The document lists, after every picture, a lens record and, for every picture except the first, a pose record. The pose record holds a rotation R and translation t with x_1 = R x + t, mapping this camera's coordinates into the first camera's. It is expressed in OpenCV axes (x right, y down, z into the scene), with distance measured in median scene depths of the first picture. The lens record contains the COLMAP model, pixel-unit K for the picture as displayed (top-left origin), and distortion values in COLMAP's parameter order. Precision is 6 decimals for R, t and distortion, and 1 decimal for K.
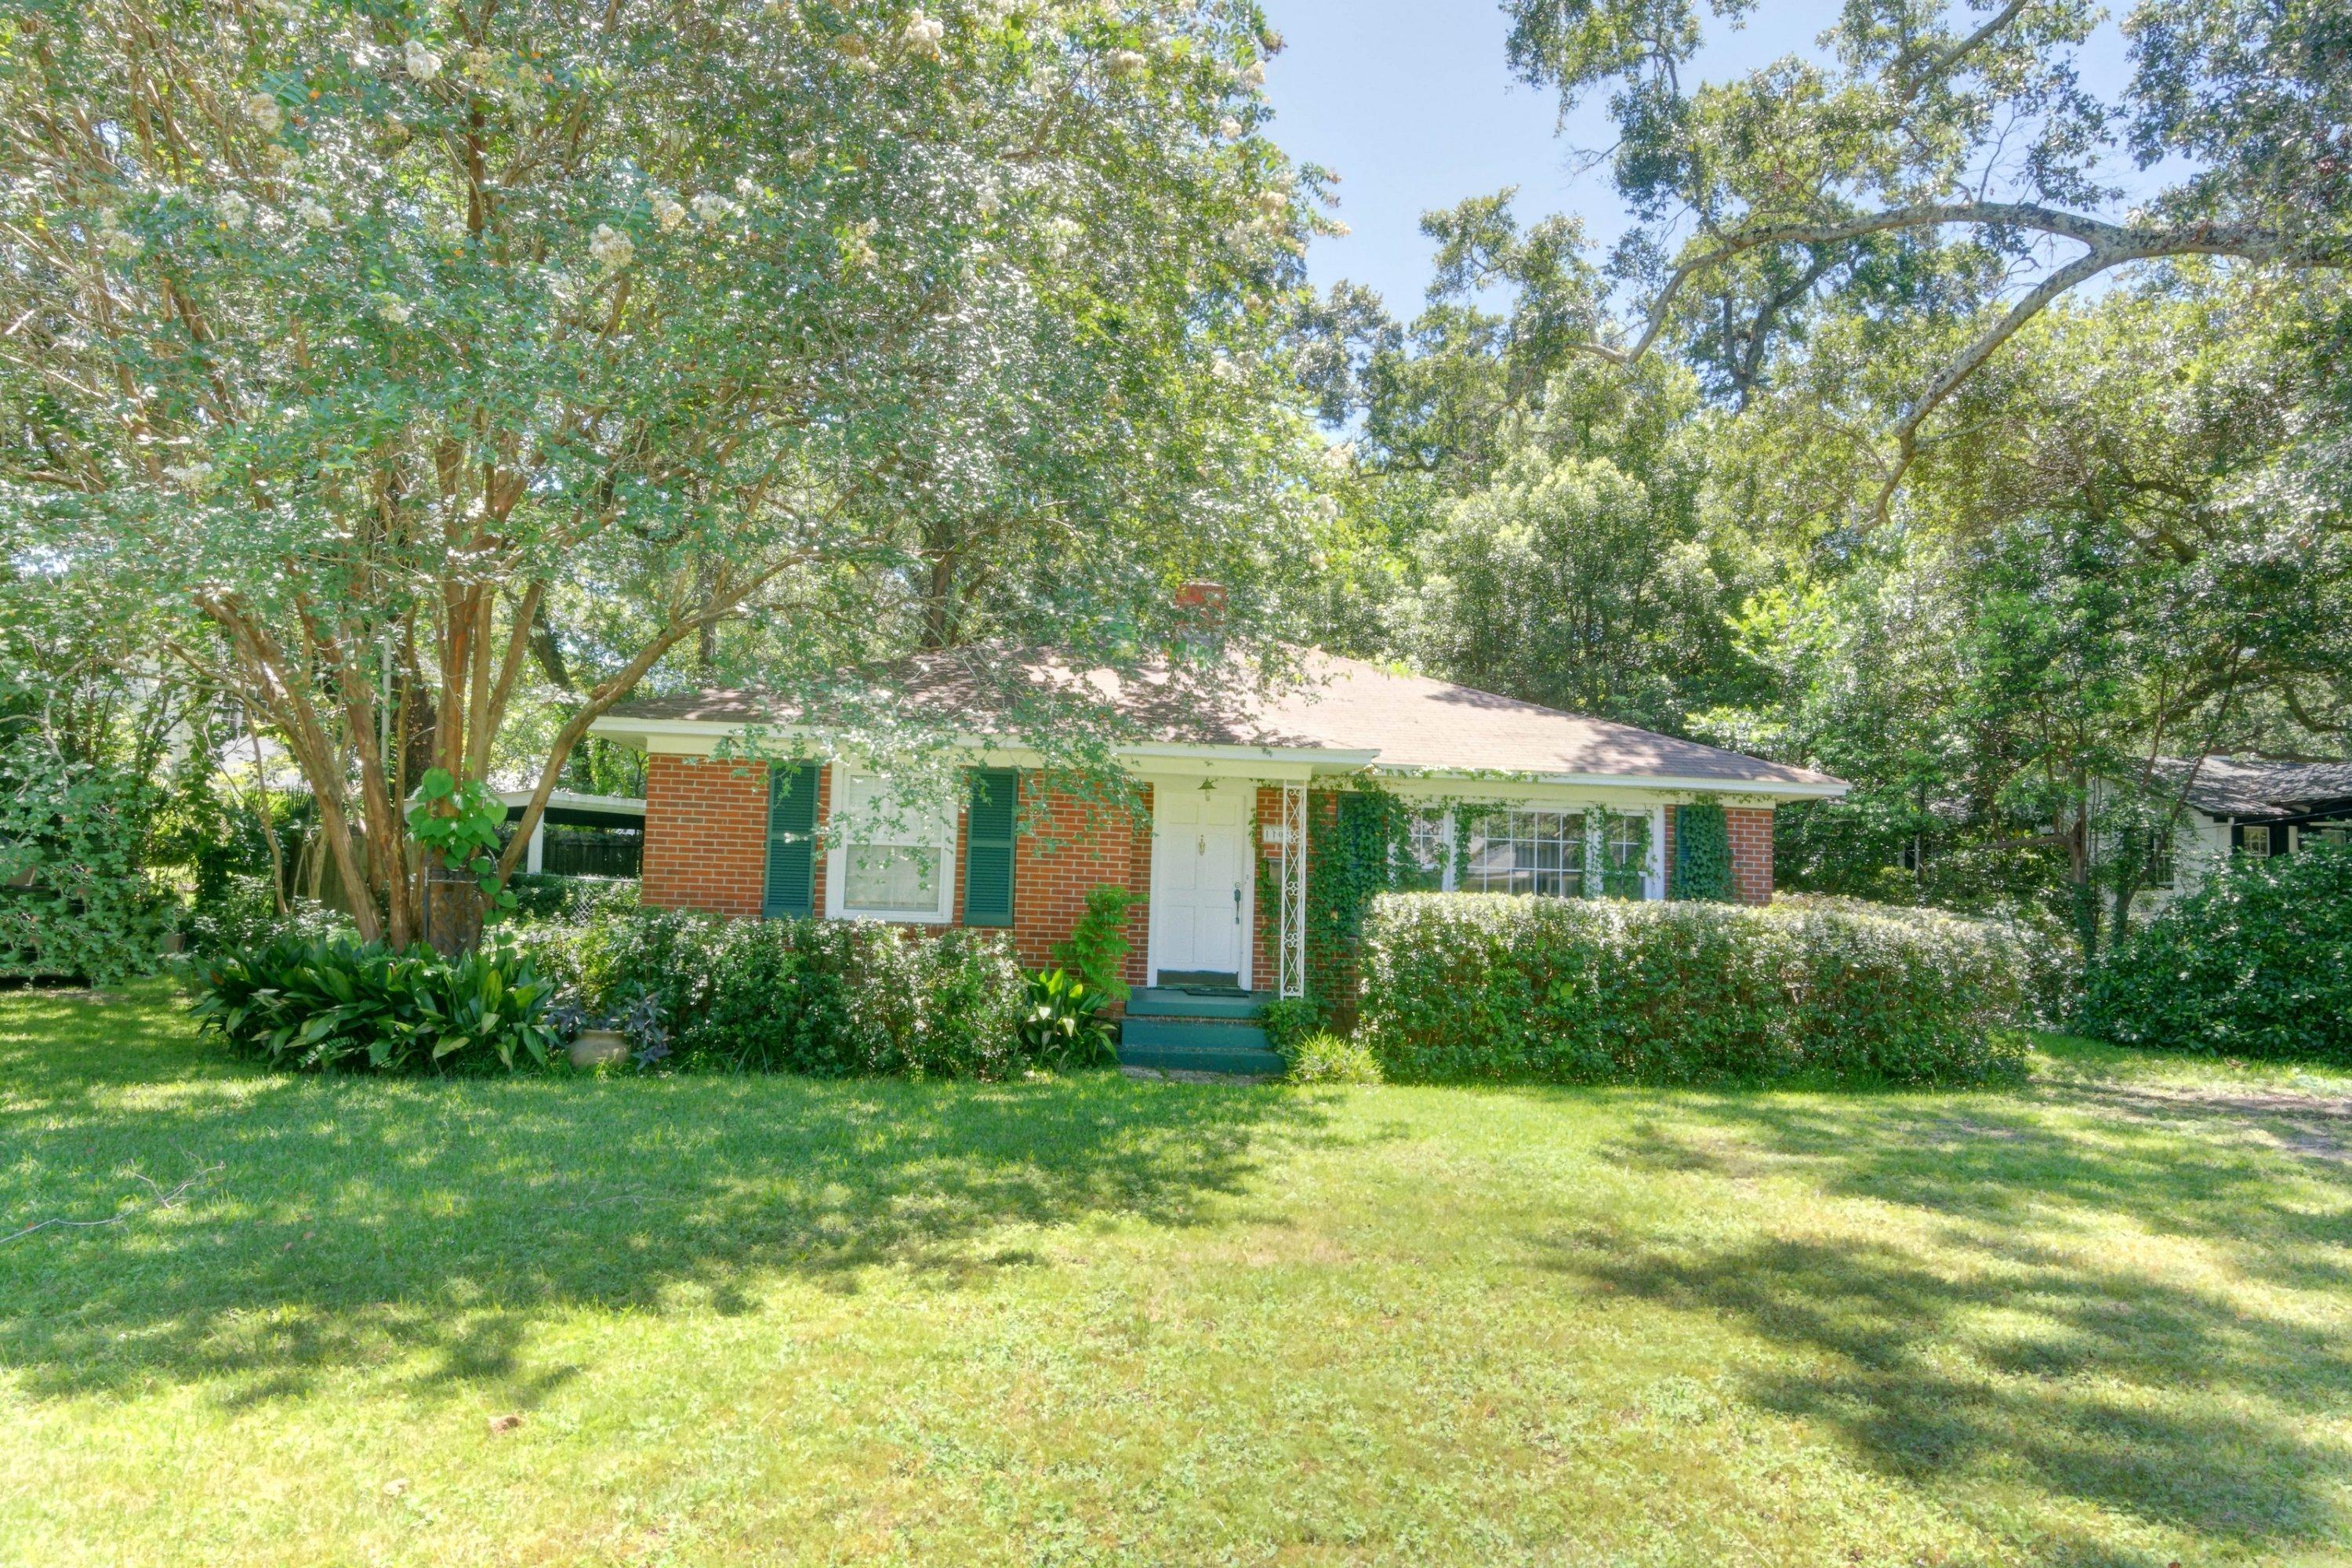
lens RADIAL K [[1433.8, 0, 1176.0], [0, 1433.8, 784.0], [0, 0, 1]] dist [-0.000519, -0.000780]
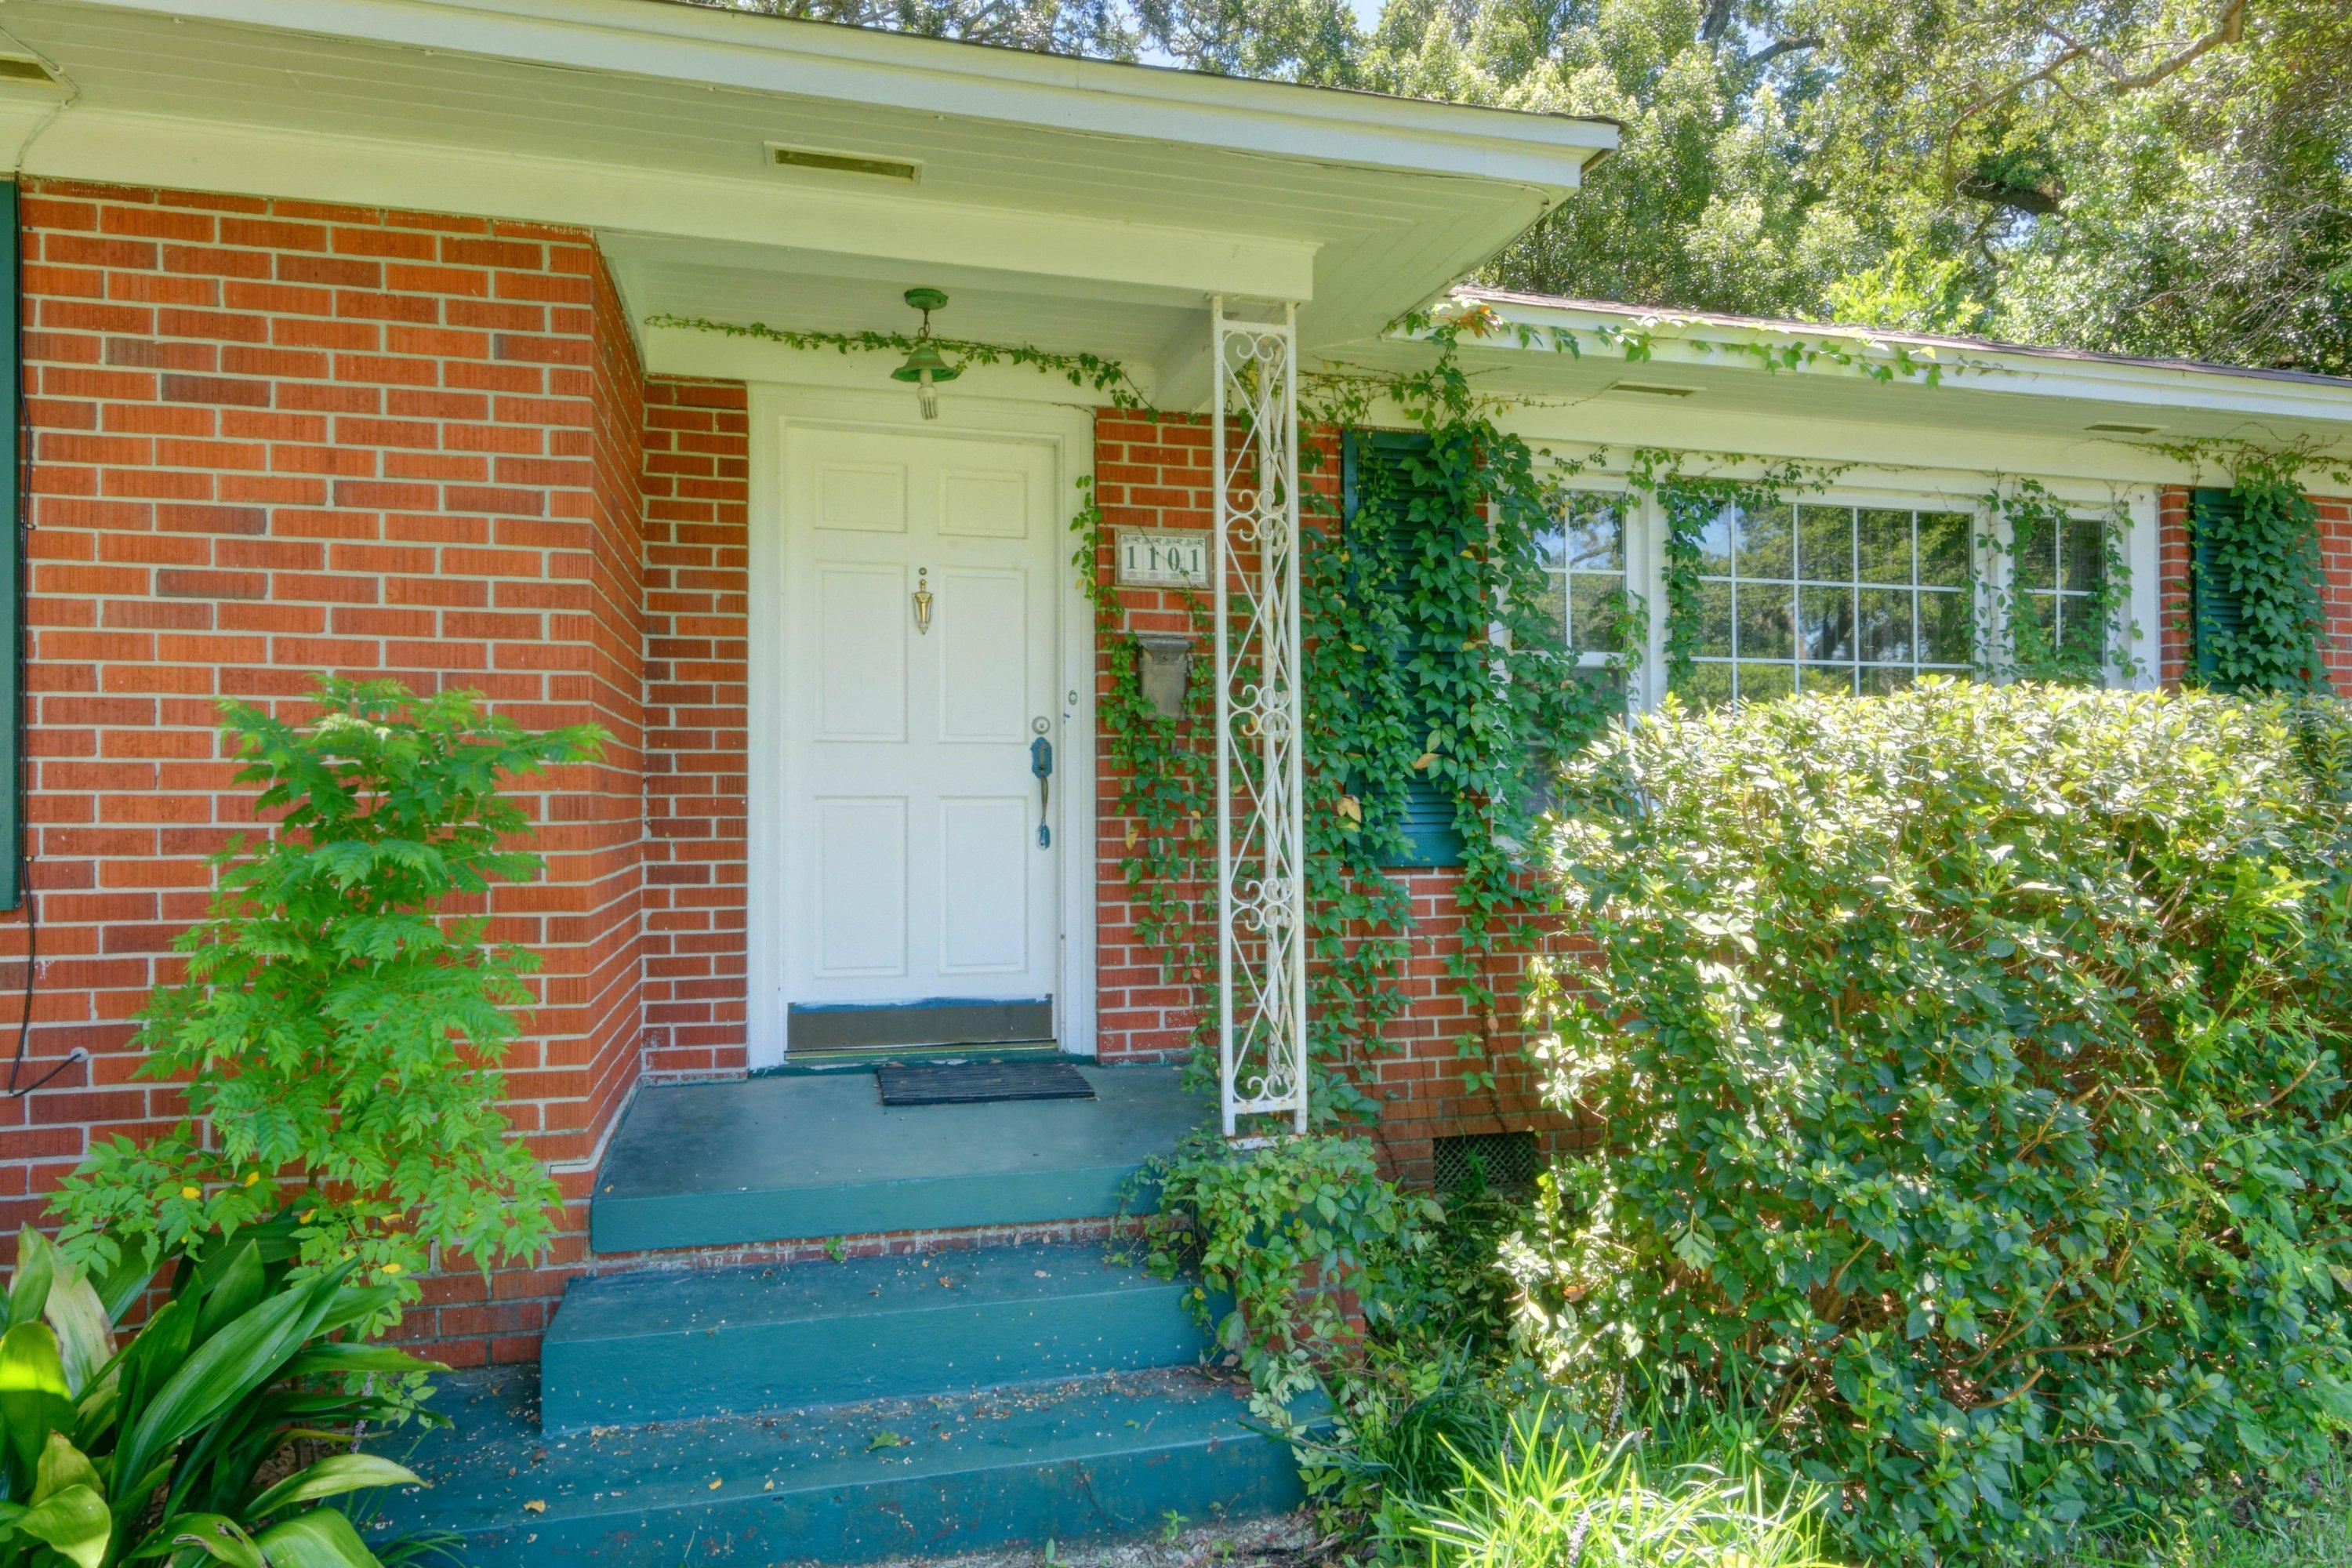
lens RADIAL K [[1408.6, 0, 1176.0], [0, 1408.6, 784.0], [0, 0, 1]] dist [0.003231, 0.000591]
pose [[0.987831, -0.033916, 0.151786, 0.024694], [0.023516, 0.997284, 0.069799, 0.062945], [-0.153742, -0.065381, 0.985946, 0.690327]]
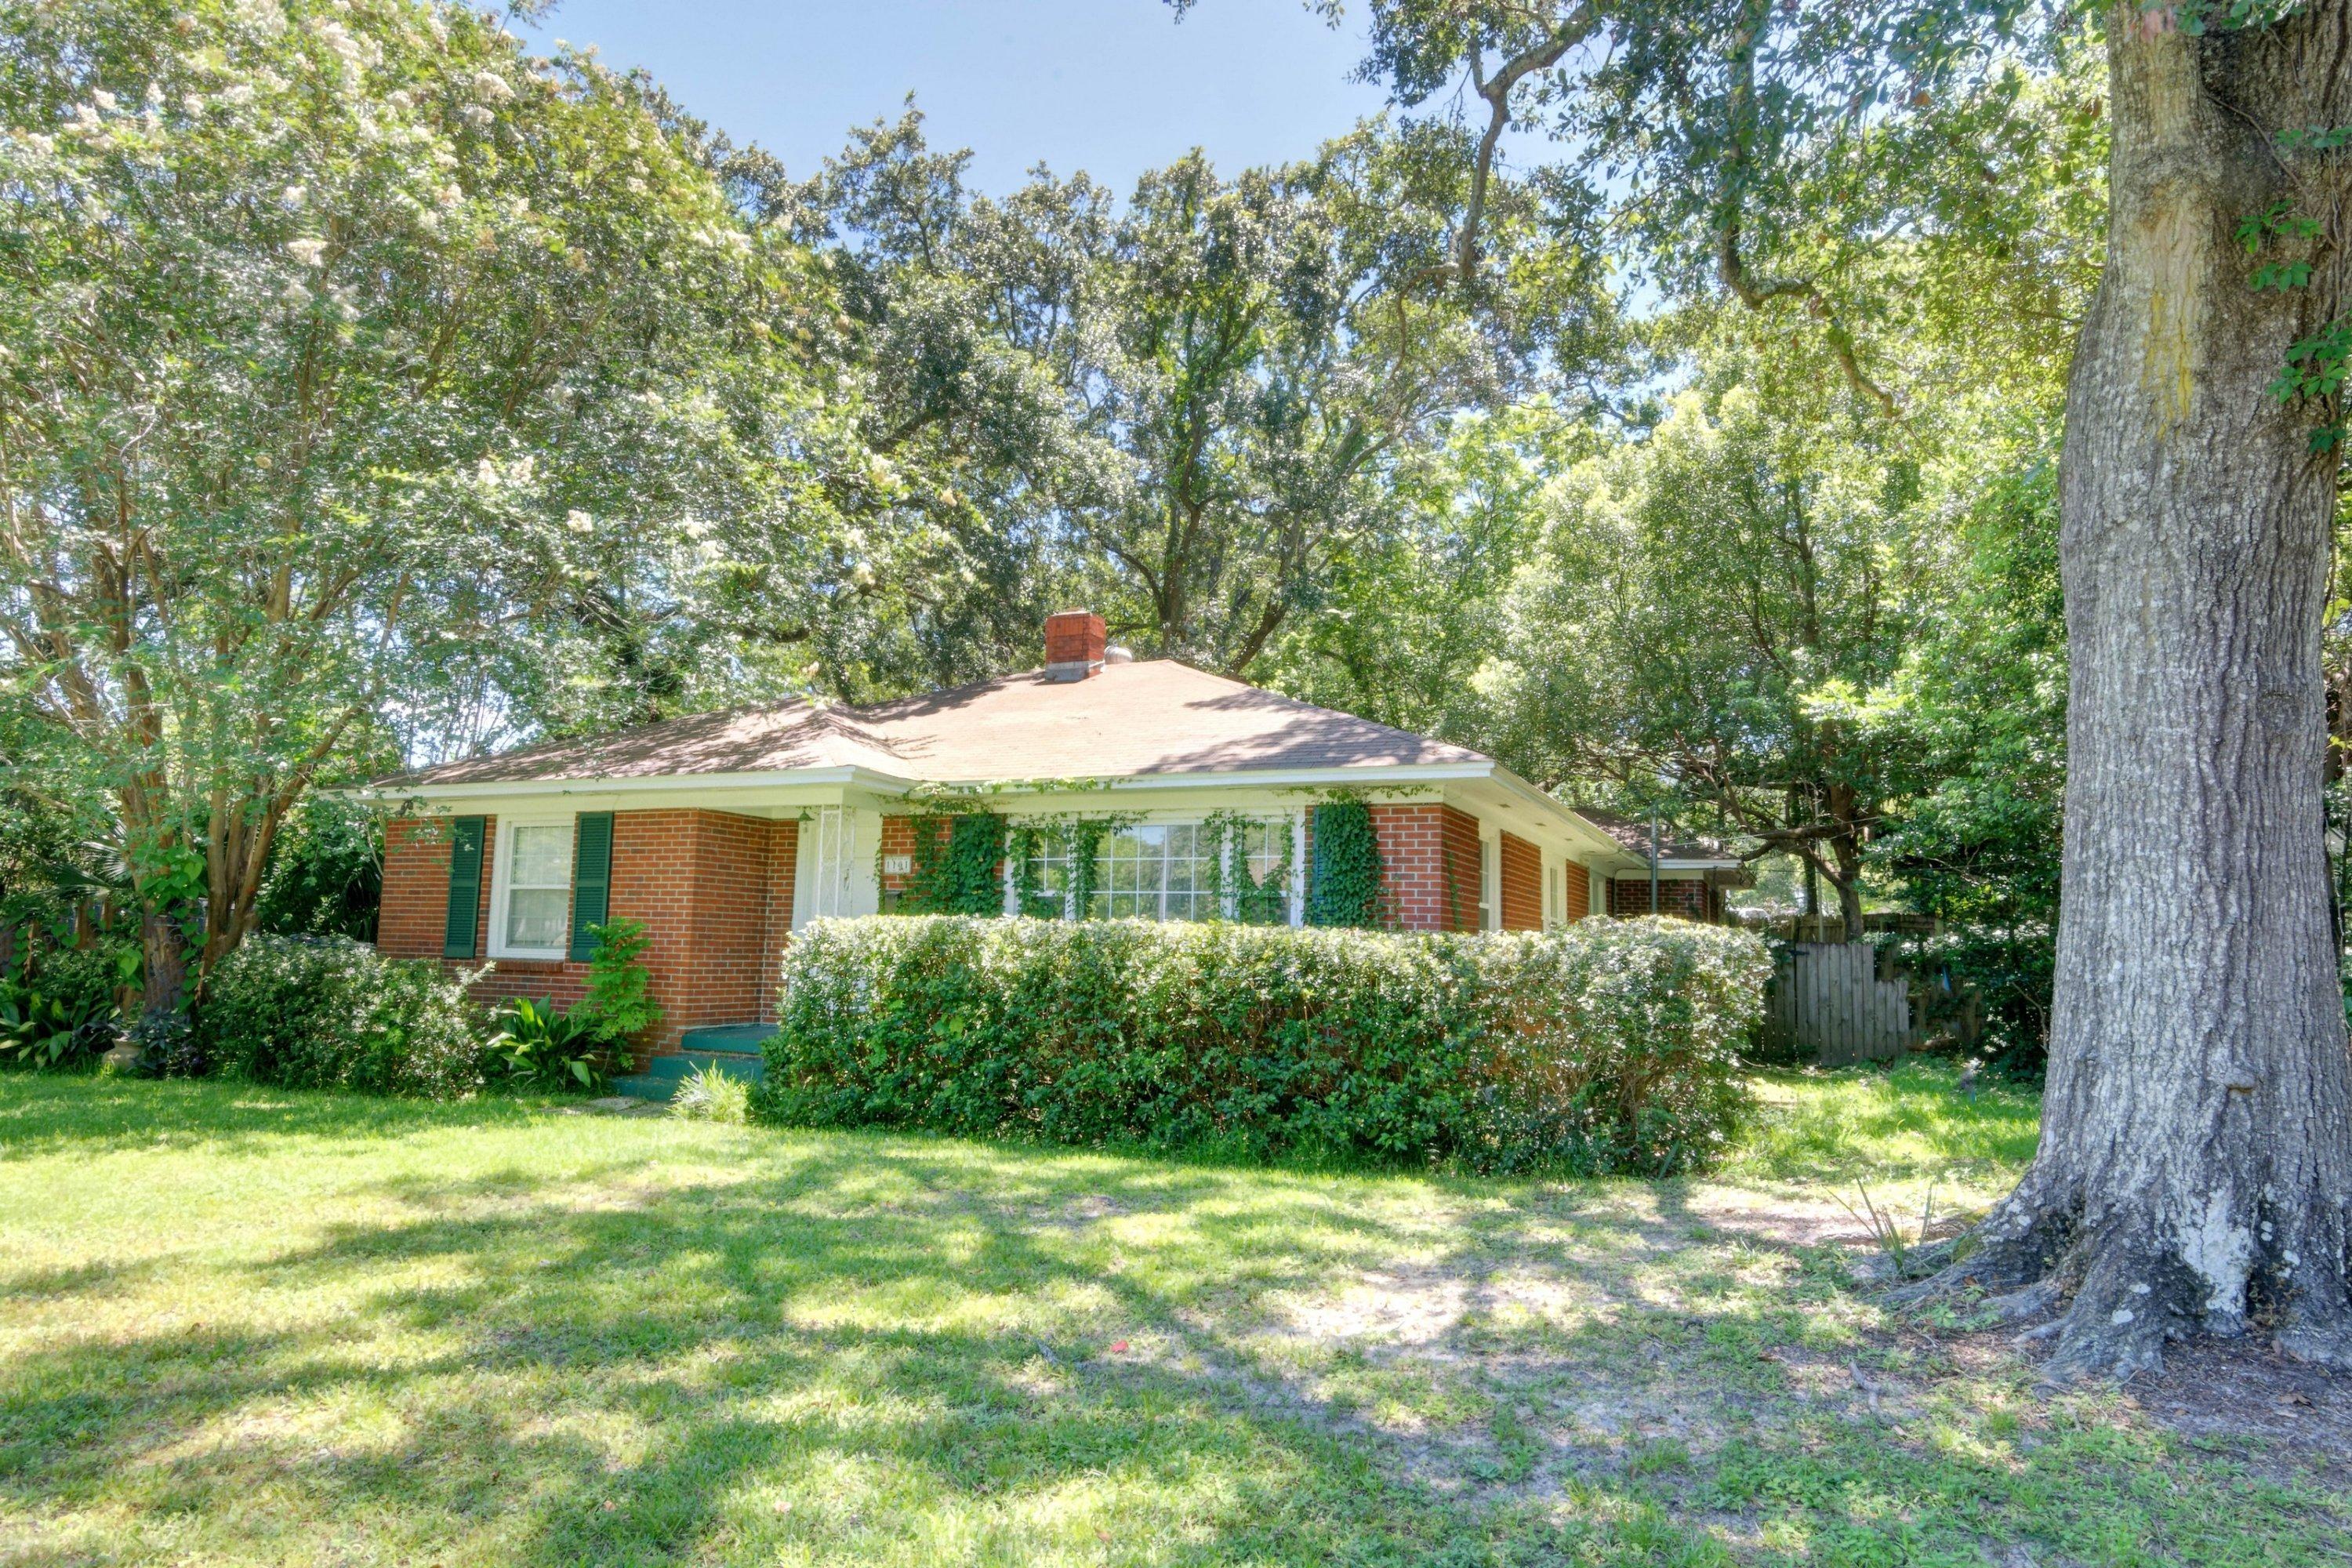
lens RADIAL K [[1437.5, 0, 1183.0], [0, 1437.5, 778.0], [0, 0, 1]] dist [-0.002878, -0.001023]
pose [[0.853411, -0.078346, -0.515316, 0.725279], [0.047573, 0.996220, -0.072676, 0.055901], [0.519063, 0.037508, 0.853913, 0.284064]]
